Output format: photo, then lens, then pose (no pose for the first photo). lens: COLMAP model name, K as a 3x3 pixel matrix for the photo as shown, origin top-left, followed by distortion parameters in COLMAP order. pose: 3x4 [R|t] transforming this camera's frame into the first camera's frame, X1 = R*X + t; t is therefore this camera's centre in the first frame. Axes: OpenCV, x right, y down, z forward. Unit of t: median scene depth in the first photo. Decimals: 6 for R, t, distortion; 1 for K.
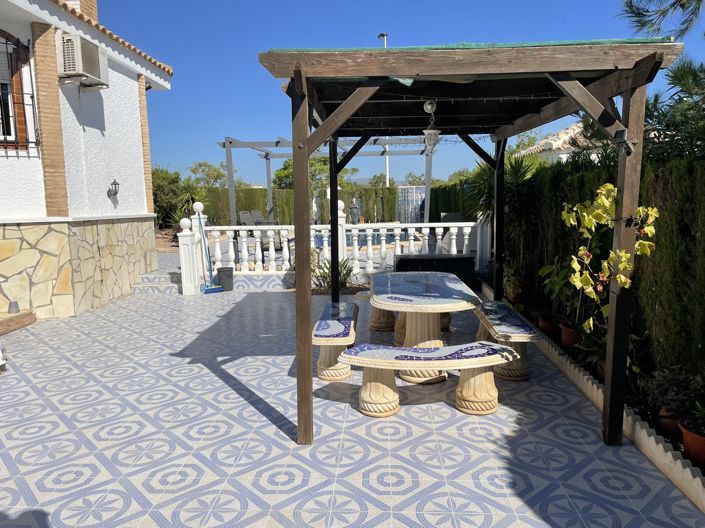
lens RADIAL K [[540.2, 0, 356.0], [0, 540.2, 263.8], [0, 0, 1]] dist [0.071678, -0.092327]
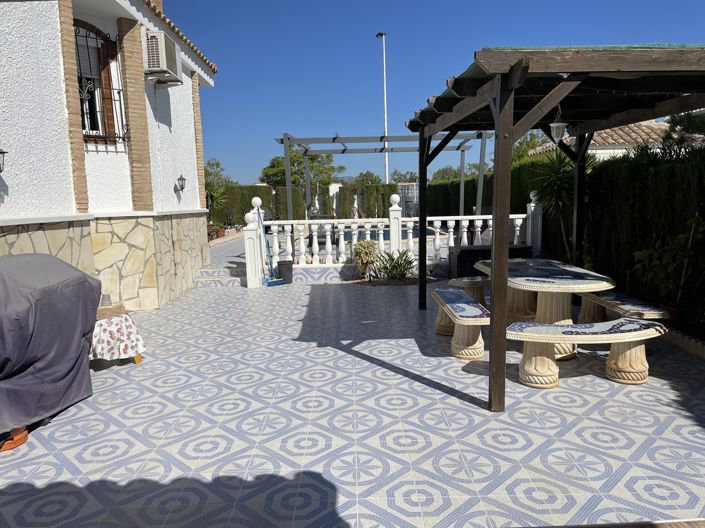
lens RADIAL K [[540.2, 0, 348.9], [0, 540.2, 264.6], [0, 0, 1]] dist [0.071678, -0.092327]
pose [[0.998498, -0.012793, 0.053264, -0.225844], [0.012612, 0.999914, 0.003721, 0.015233], [-0.053307, -0.003043, 0.998574, -0.035226]]
